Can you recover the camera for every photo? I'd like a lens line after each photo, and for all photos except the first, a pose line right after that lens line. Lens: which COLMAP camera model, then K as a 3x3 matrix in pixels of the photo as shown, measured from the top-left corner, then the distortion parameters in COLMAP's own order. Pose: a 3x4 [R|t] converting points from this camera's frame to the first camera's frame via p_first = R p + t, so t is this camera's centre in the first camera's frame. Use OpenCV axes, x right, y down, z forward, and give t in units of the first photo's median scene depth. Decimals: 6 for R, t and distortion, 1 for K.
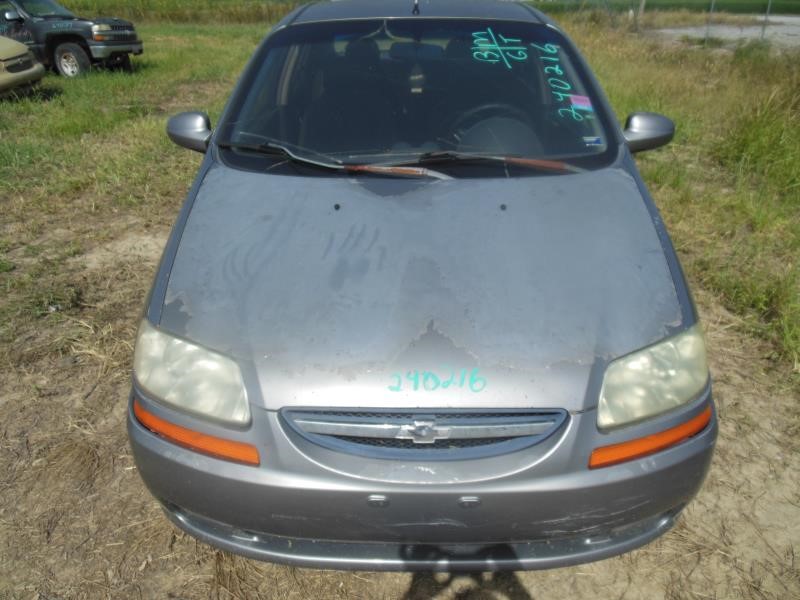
lens RADIAL K [[613.7, 0, 396.9], [0, 613.7, 302.3], [0, 0, 1]] dist [-0.025463, 0.076957]
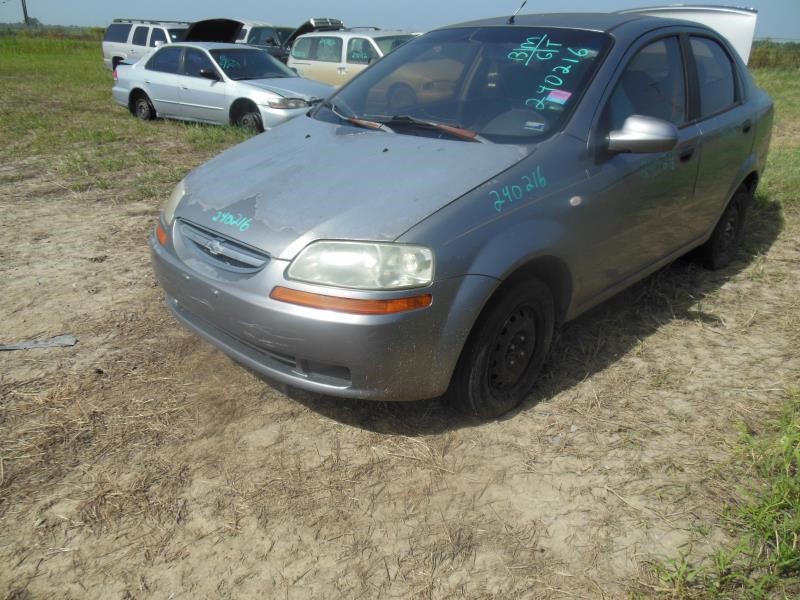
lens RADIAL K [[613.7, 0, 396.9], [0, 613.7, 302.3], [0, 0, 1]] dist [-0.025463, 0.076957]
pose [[0.734561, 0.285477, -0.615567, 0.585832], [-0.323463, 0.944801, 0.052173, 0.043463], [0.596483, 0.160789, 0.786355, 0.005226]]
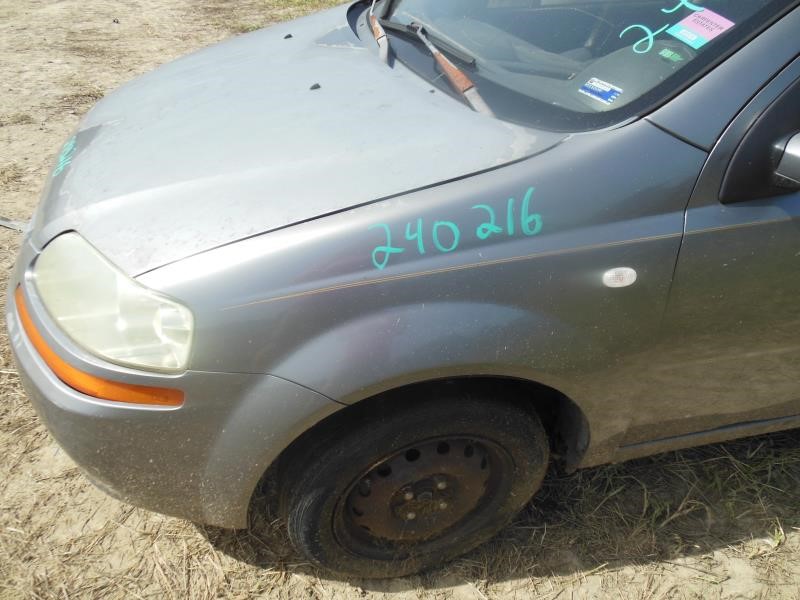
lens RADIAL K [[613.7, 0, 396.9], [0, 613.7, 302.3], [0, 0, 1]] dist [-0.025463, 0.076957]
pose [[0.278412, 0.572189, -0.771418, 0.493266], [-0.482498, 0.777794, 0.402781, -0.158066], [0.830471, 0.260069, 0.492627, 0.409396]]
